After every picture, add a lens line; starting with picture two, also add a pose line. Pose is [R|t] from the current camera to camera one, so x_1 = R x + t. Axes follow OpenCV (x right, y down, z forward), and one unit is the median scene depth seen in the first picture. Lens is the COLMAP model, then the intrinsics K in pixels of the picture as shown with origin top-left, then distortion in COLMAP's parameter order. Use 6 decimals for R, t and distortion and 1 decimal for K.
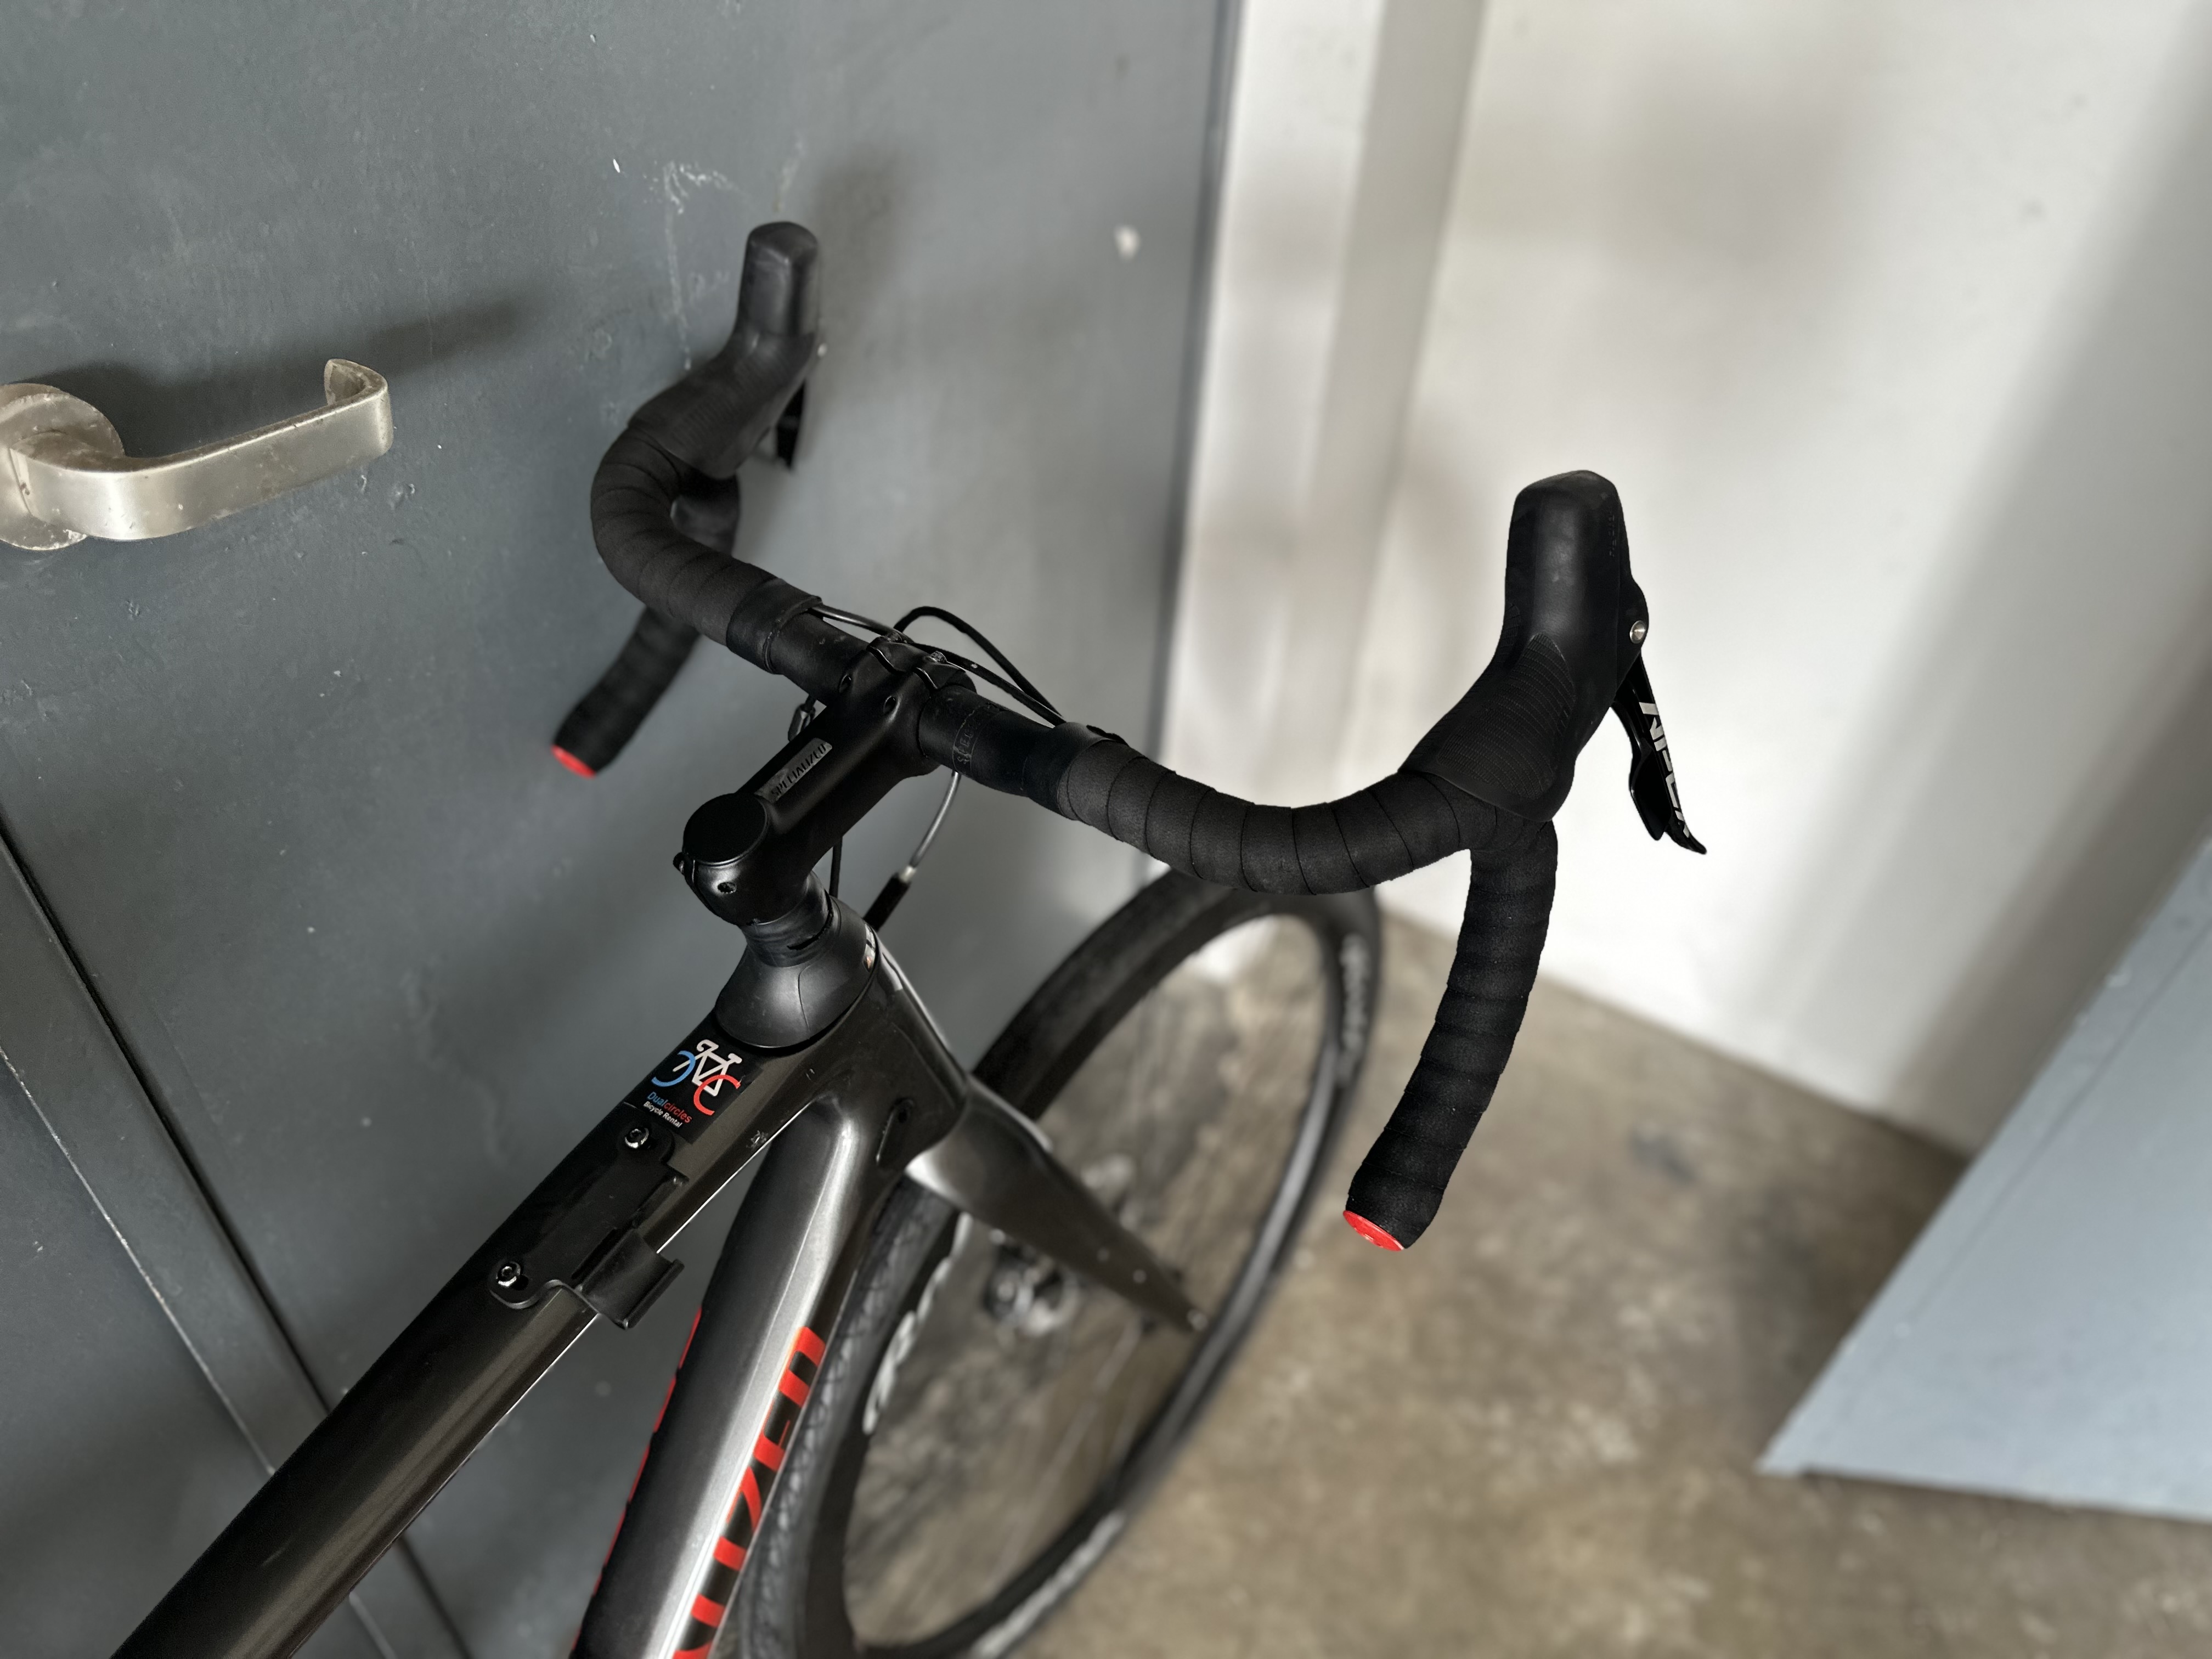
lens RADIAL K [[1577.2, 0, 1106.0], [0, 1577.2, 829.5], [0, 0, 1]] dist [0.036429, -0.067050]
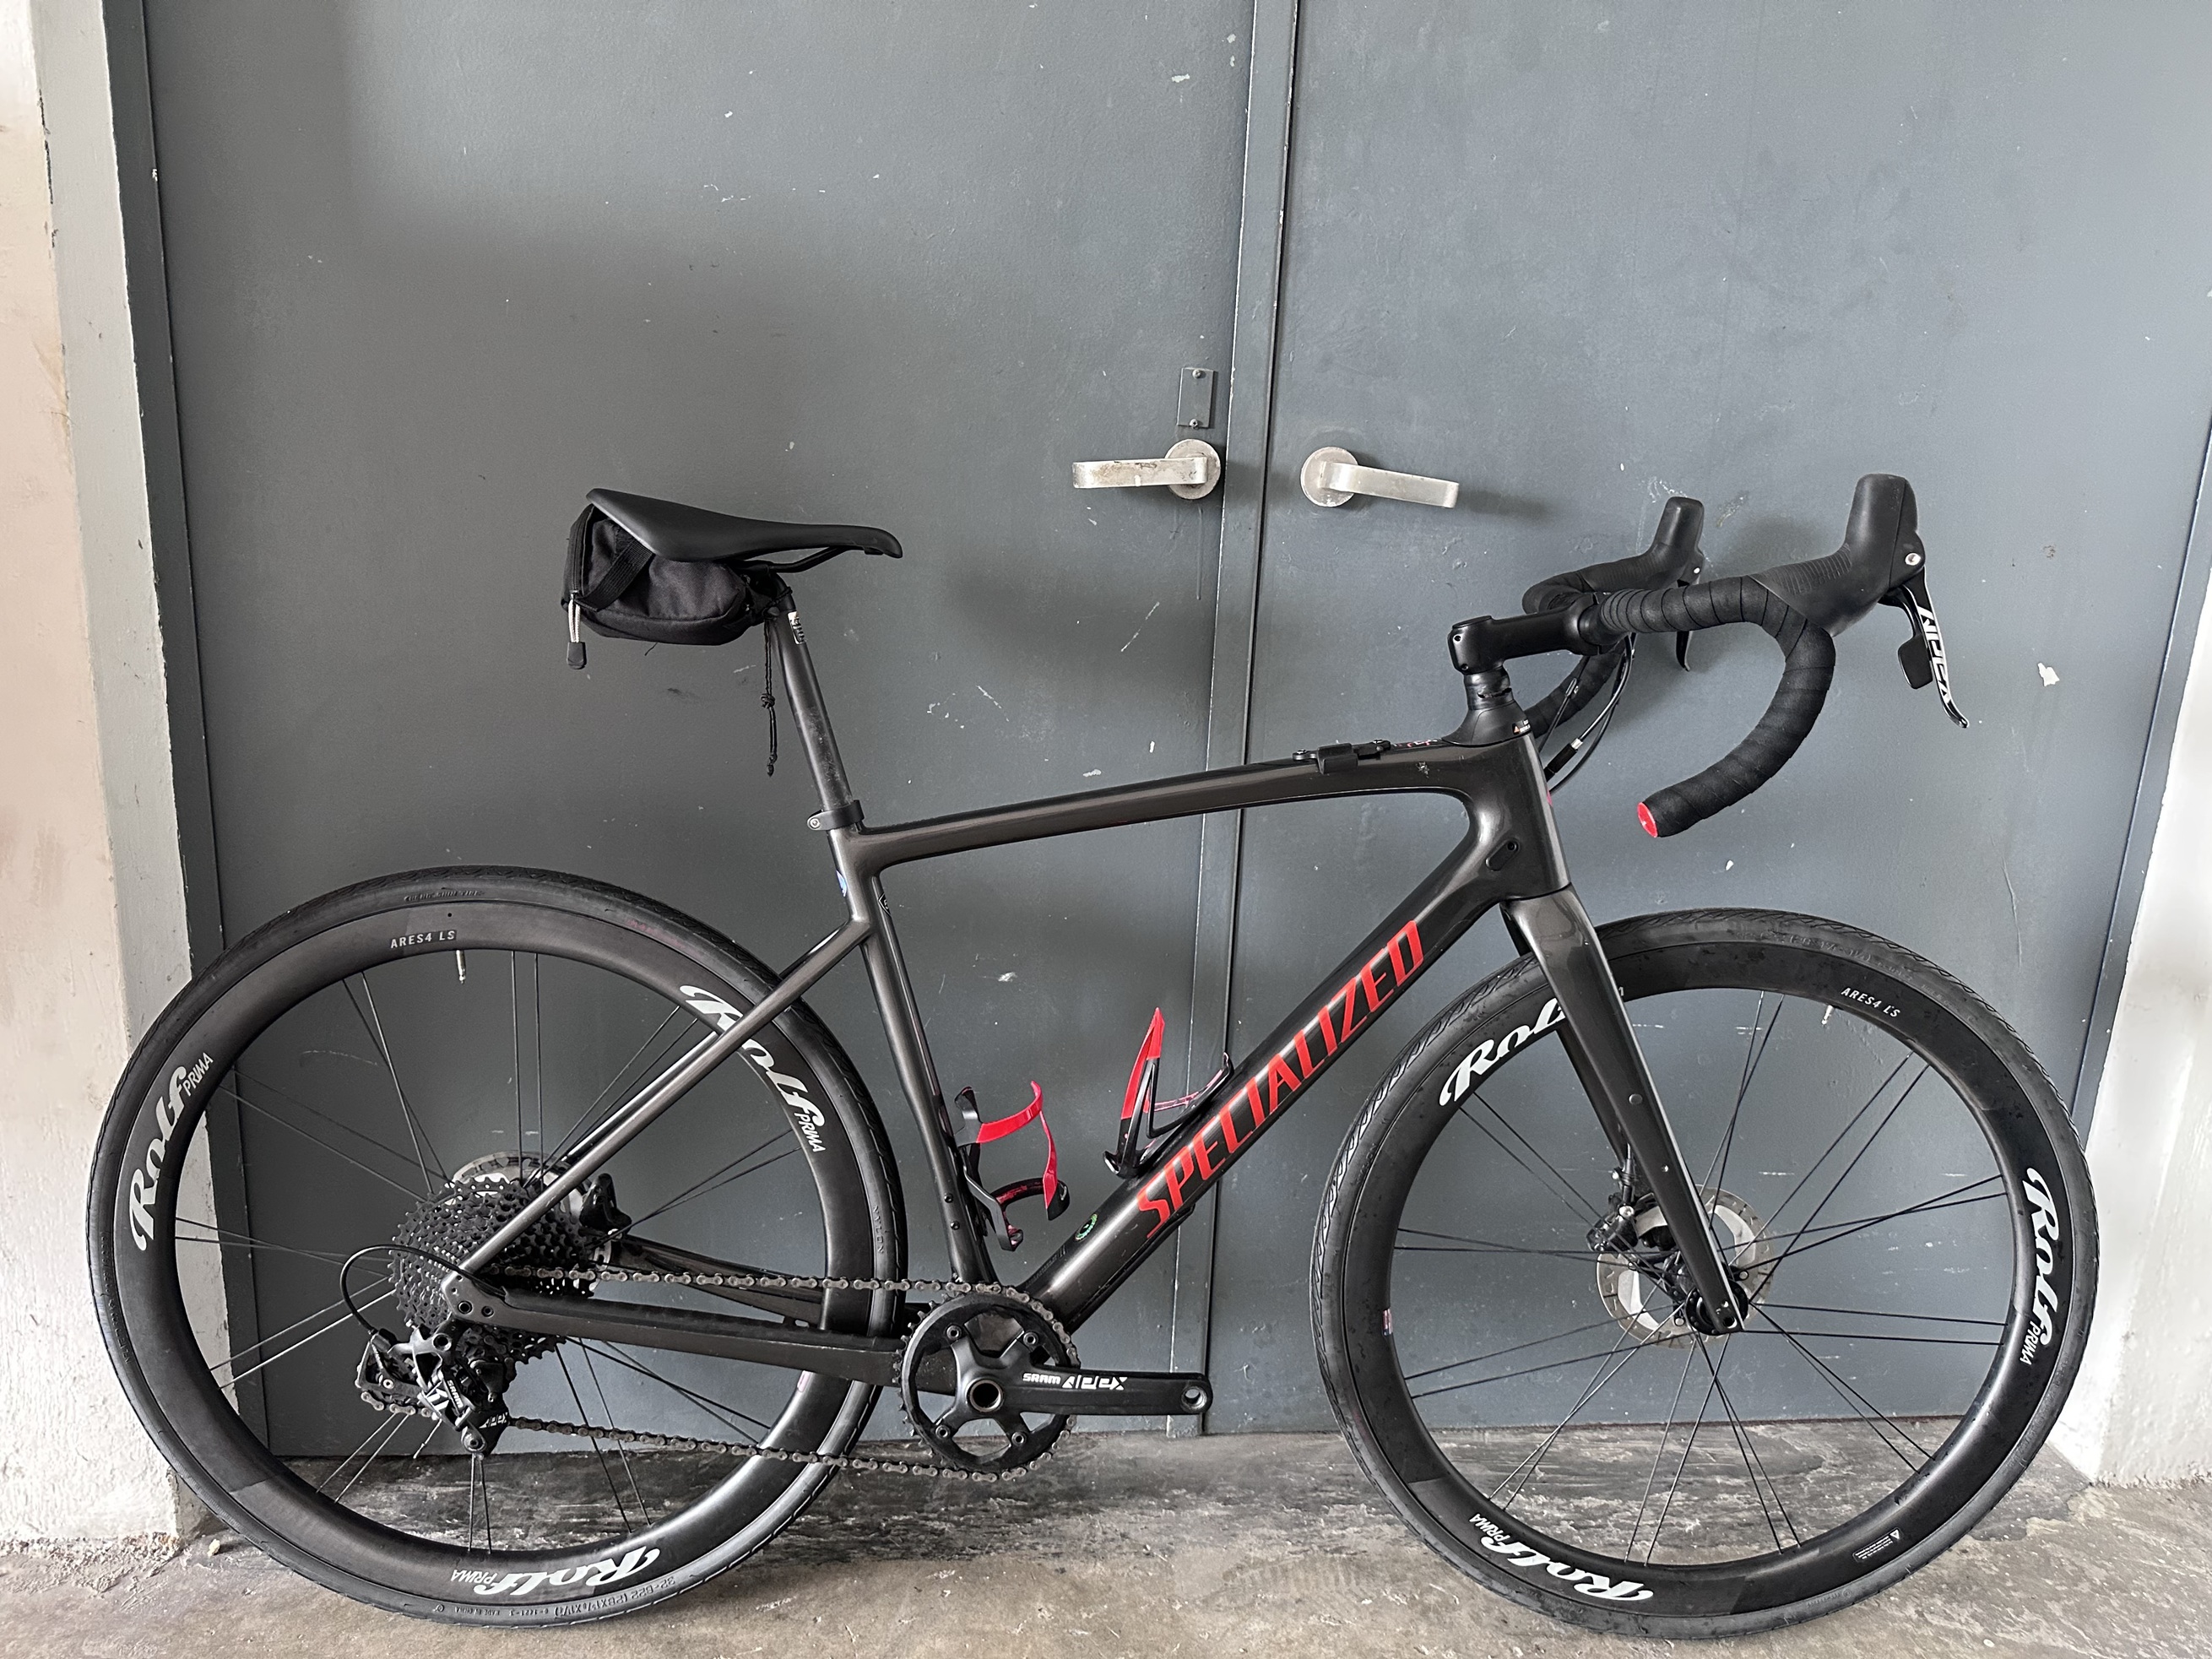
lens RADIAL K [[1582.1, 0, 1106.0], [0, 1582.1, 829.5], [0, 0, 1]] dist [-0.002320, -0.011646]
pose [[0.589333, 0.163502, -0.791172, 0.621009], [-0.558135, 0.790431, -0.252397, 0.533093], [0.584099, 0.590327, 0.557083, -0.178392]]
